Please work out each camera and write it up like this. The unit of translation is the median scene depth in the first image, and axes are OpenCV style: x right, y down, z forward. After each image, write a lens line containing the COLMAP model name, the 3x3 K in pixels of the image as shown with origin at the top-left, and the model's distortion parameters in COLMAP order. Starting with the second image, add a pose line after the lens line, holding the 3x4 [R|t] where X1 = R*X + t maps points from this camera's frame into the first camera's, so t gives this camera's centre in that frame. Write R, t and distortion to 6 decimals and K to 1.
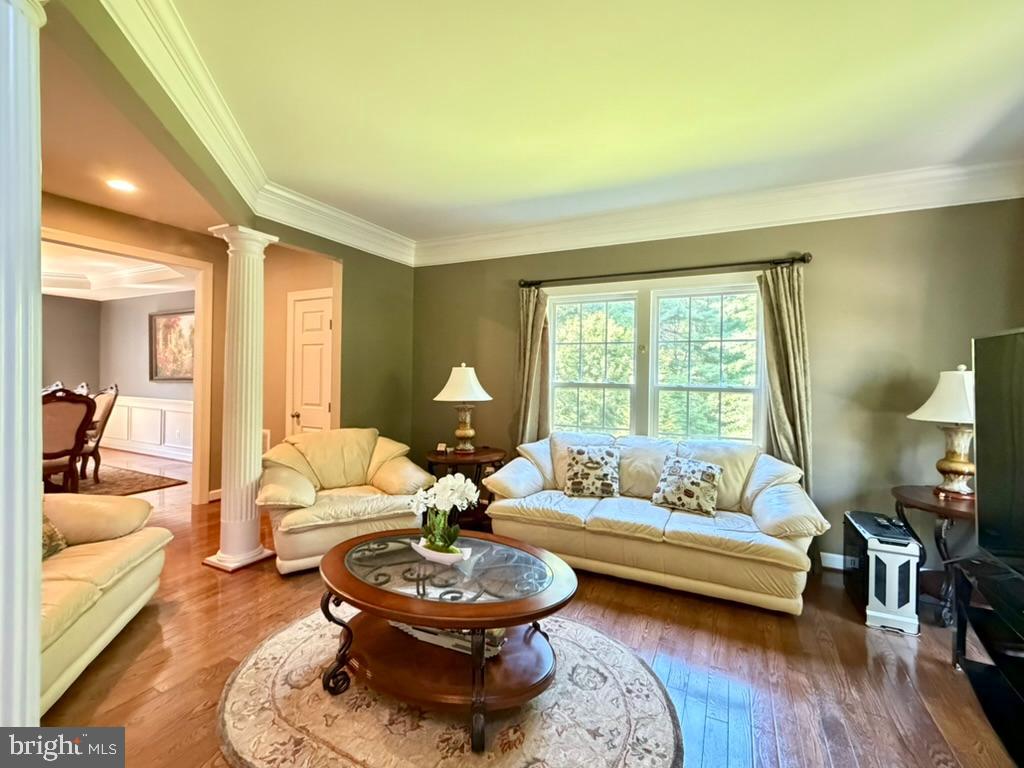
lens RADIAL K [[412.5, 0, 513.0], [0, 412.5, 374.9], [0, 0, 1]] dist [0.002688, -0.000274]
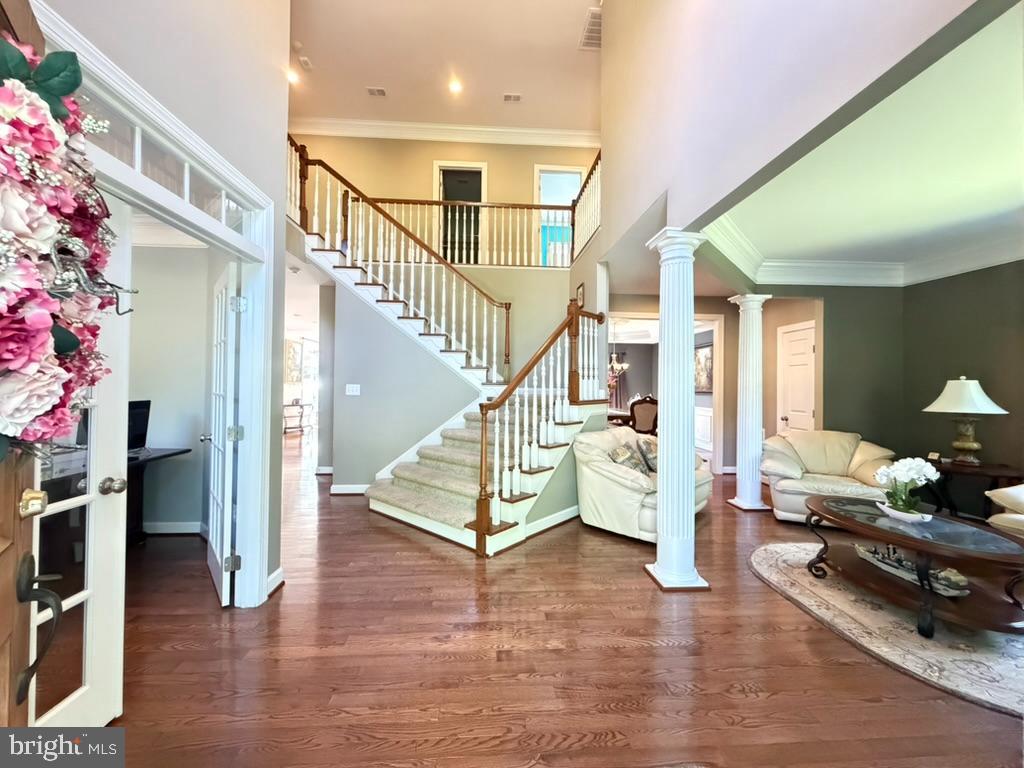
lens RADIAL K [[406.4, 0, 510.0], [0, 406.4, 381.5], [0, 0, 1]] dist [-0.000063, 0.000474]
pose [[0.482354, -0.018314, -0.875785, 0.241228], [-0.004454, 0.999717, -0.023358, 0.014676], [0.875965, 0.015168, 0.482136, -0.503265]]
